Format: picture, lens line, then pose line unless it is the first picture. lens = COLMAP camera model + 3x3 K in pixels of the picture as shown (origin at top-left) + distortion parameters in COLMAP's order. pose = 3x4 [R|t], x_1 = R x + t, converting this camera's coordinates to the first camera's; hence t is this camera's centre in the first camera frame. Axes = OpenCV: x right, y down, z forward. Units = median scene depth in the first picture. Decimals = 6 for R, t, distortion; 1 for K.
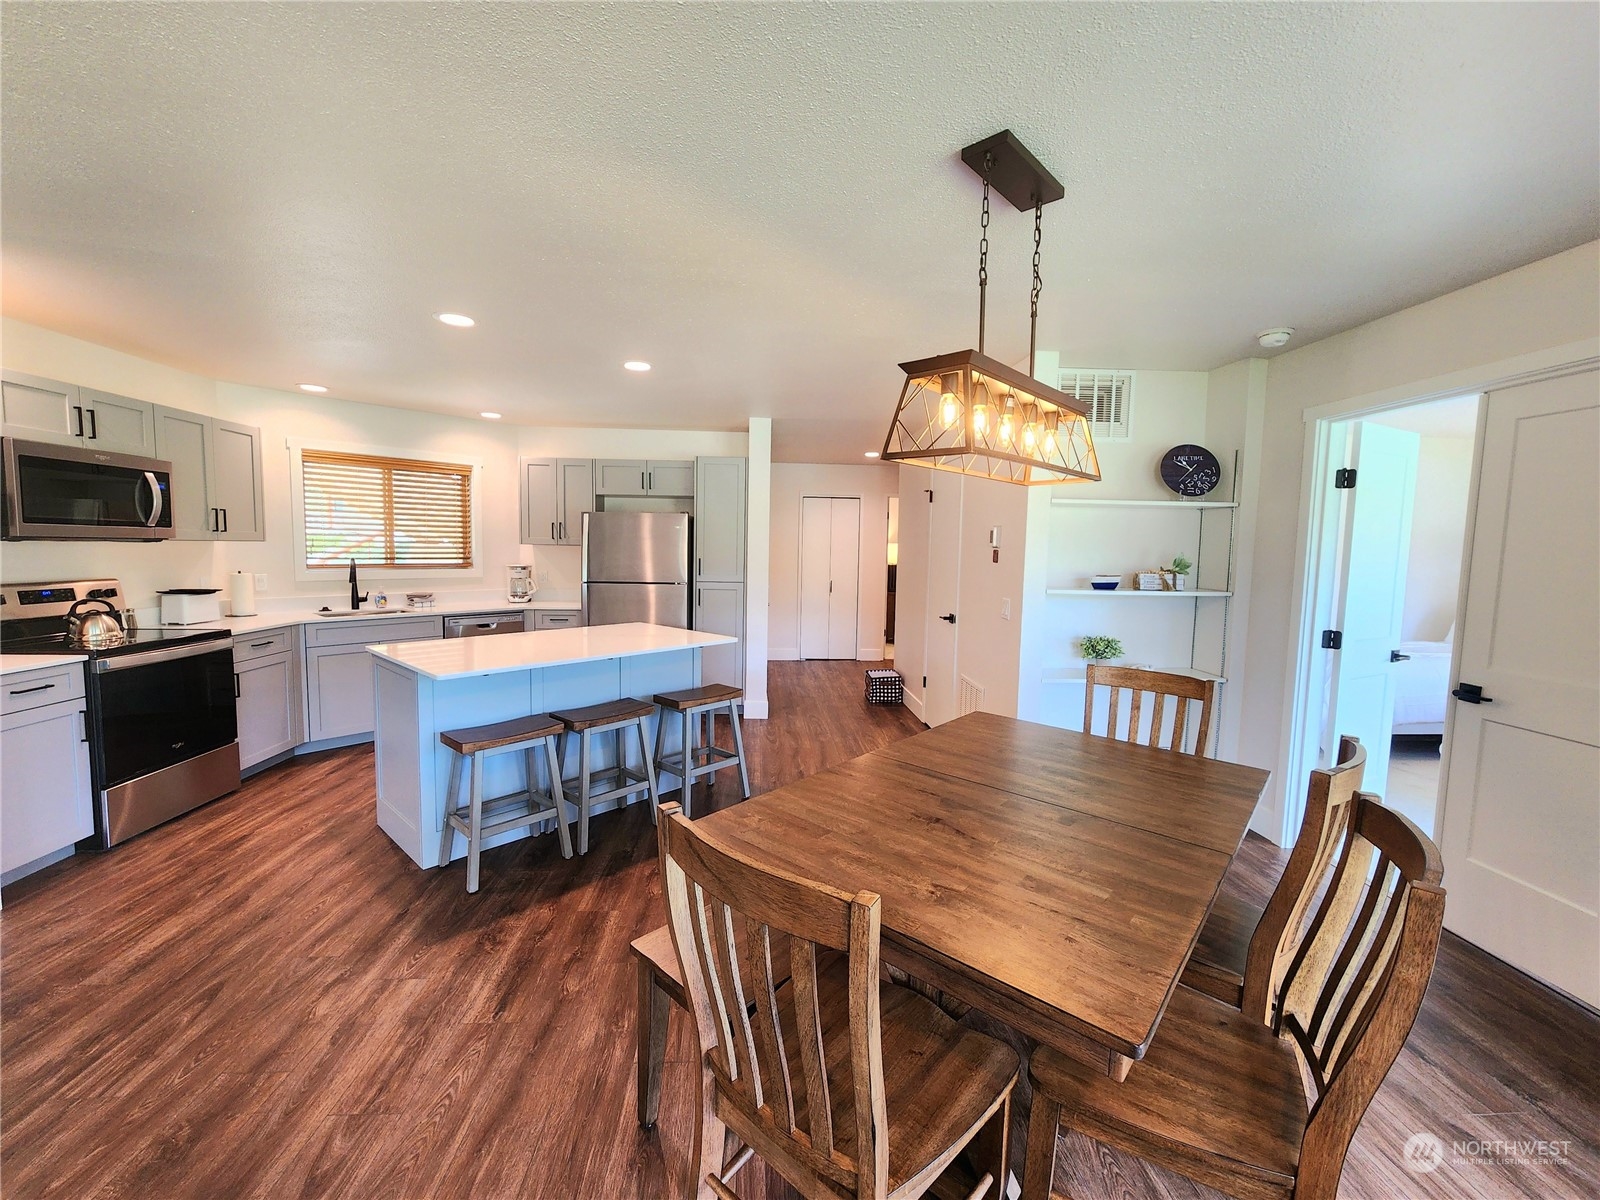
lens RADIAL K [[645.0, 0, 800.0], [0, 645.0, 600.0], [0, 0, 1]] dist [-0.016691, 0.004064]
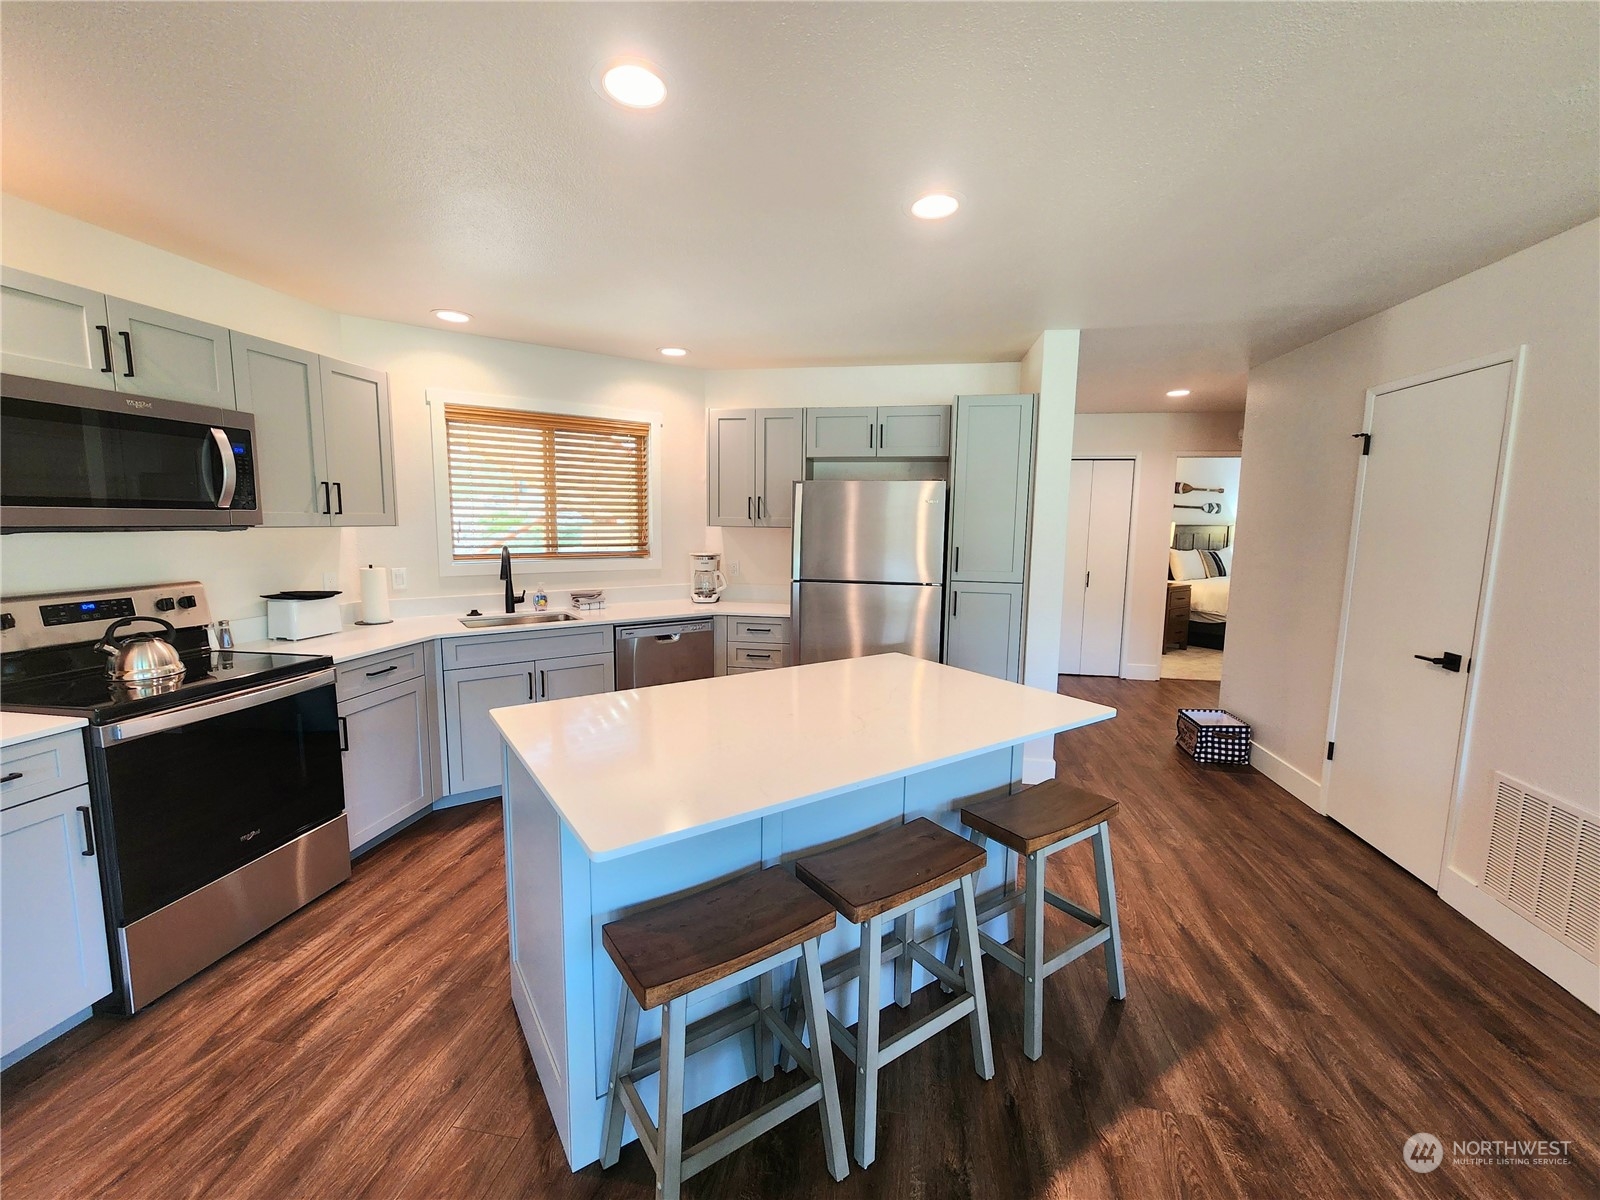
lens RADIAL K [[645.0, 0, 800.0], [0, 645.0, 600.0], [0, 0, 1]] dist [-0.016691, 0.004064]
pose [[0.973265, 0.022909, -0.228541, -0.199752], [-0.013991, 0.999079, 0.040565, -0.041805], [0.229260, -0.036283, 0.972689, 0.368024]]
